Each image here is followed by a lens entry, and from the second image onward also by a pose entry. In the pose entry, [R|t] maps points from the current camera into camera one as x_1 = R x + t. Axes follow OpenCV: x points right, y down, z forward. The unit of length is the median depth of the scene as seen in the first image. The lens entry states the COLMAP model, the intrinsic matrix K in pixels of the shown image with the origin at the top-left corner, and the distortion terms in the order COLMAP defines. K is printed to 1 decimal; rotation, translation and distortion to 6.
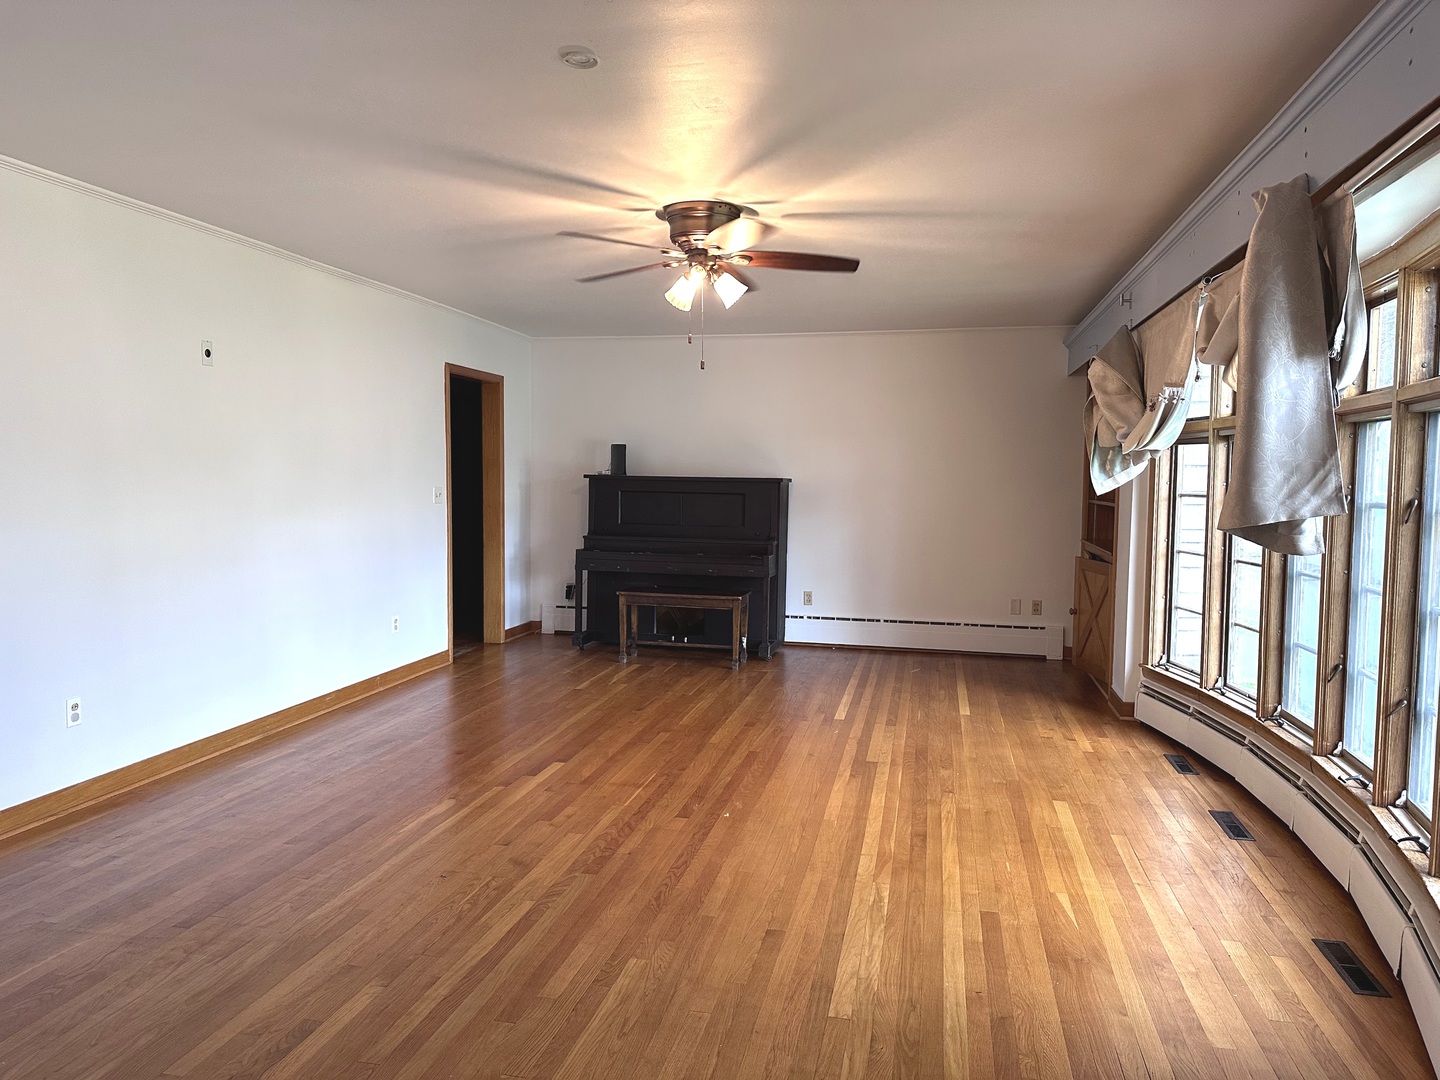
lens RADIAL K [[1015.8, 0, 730.0], [0, 1015.8, 524.4], [0, 0, 1]] dist [0.055392, -0.070730]
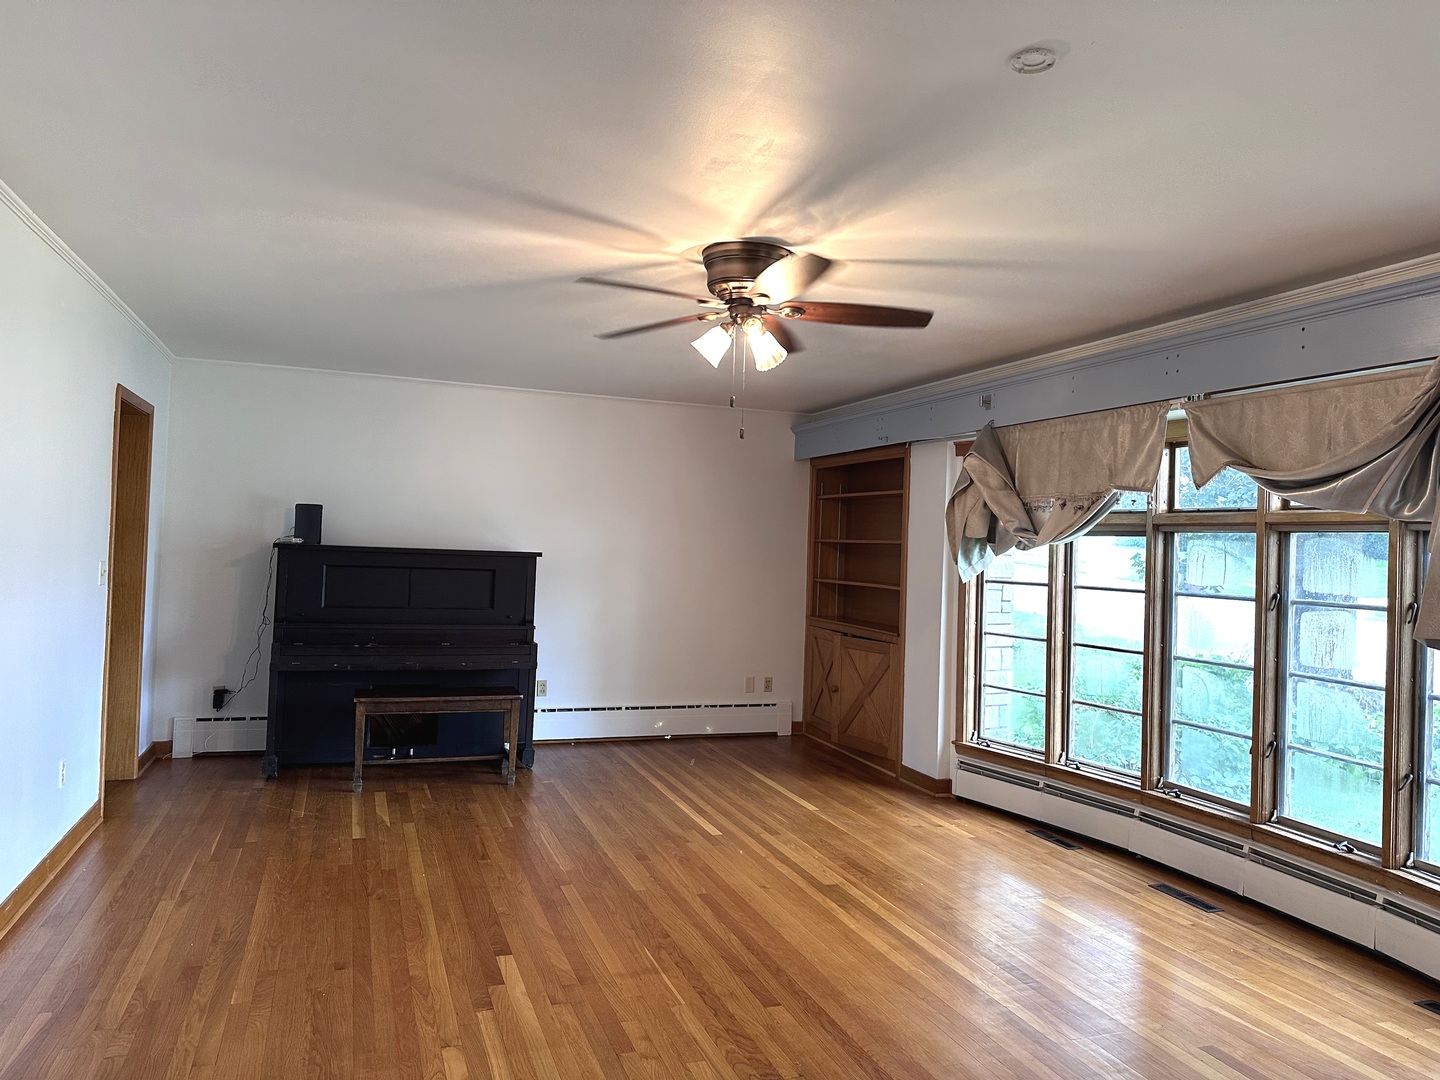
lens RADIAL K [[1015.8, 0, 728.3], [0, 1015.8, 530.4], [0, 0, 1]] dist [0.055392, -0.070730]
pose [[0.847507, 0.023854, 0.530248, -0.428740], [0.001770, 0.998857, -0.047764, -0.035578], [-0.530781, 0.041419, 0.846496, 0.282148]]
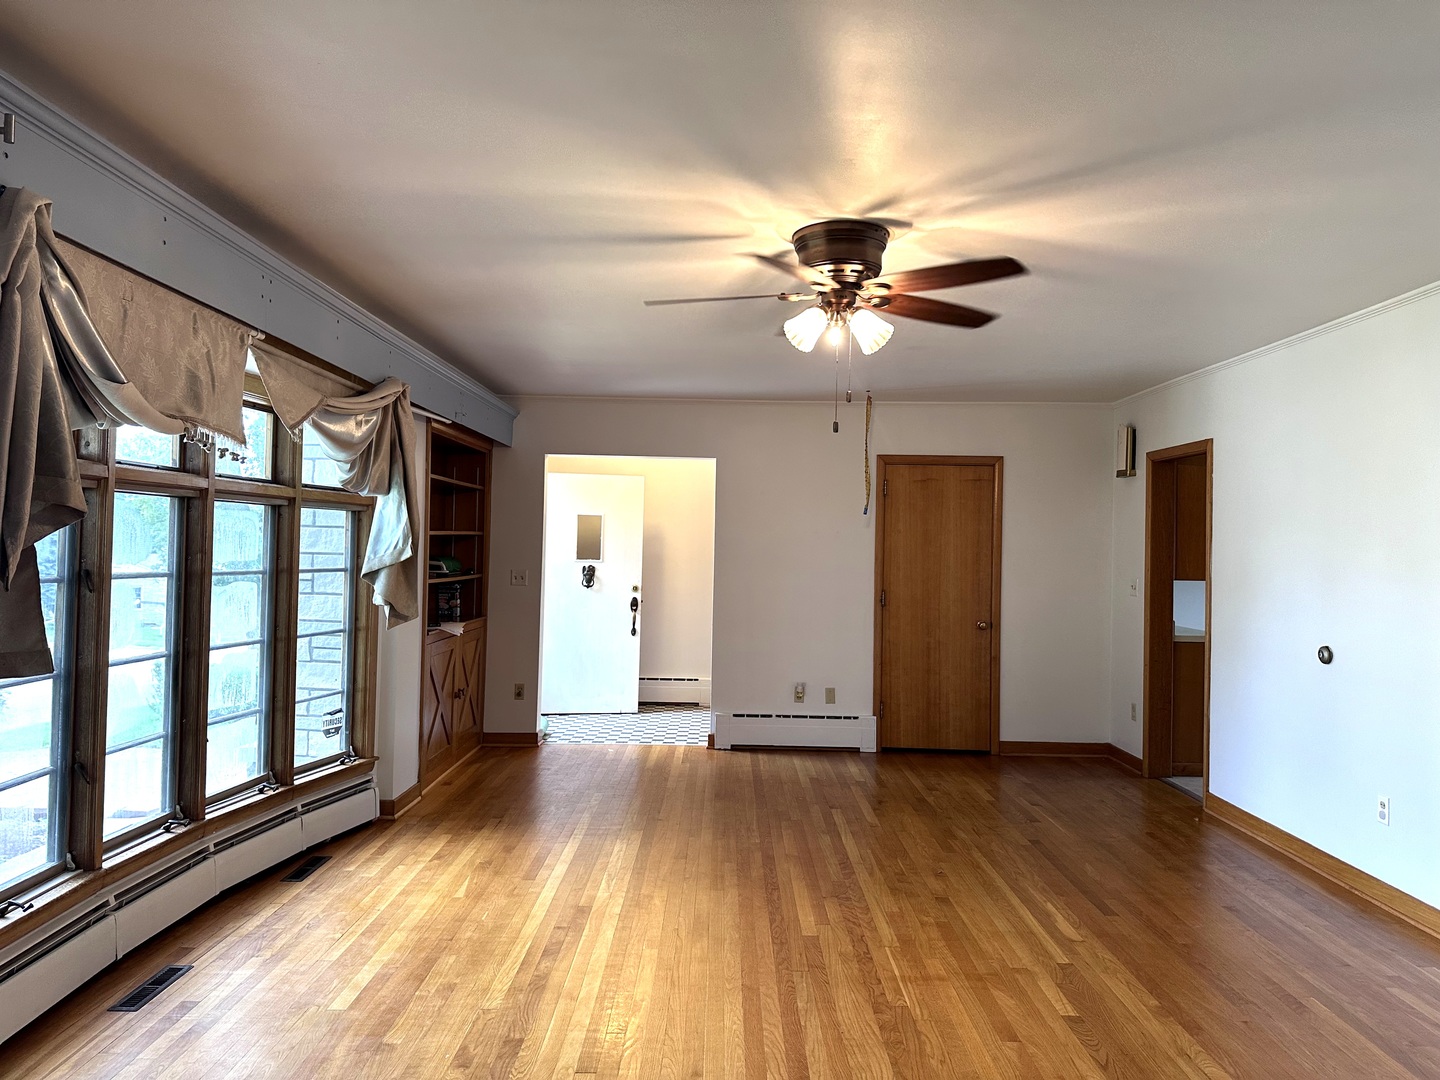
lens RADIAL K [[1015.8, 0, 719.5], [0, 1015.8, 535.2], [0, 0, 1]] dist [0.055392, -0.070730]
pose [[-0.980765, -0.030606, -0.192777, 0.189798], [-0.038214, 0.998625, 0.035873, -0.089131], [0.191414, 0.042550, -0.980587, 1.593384]]
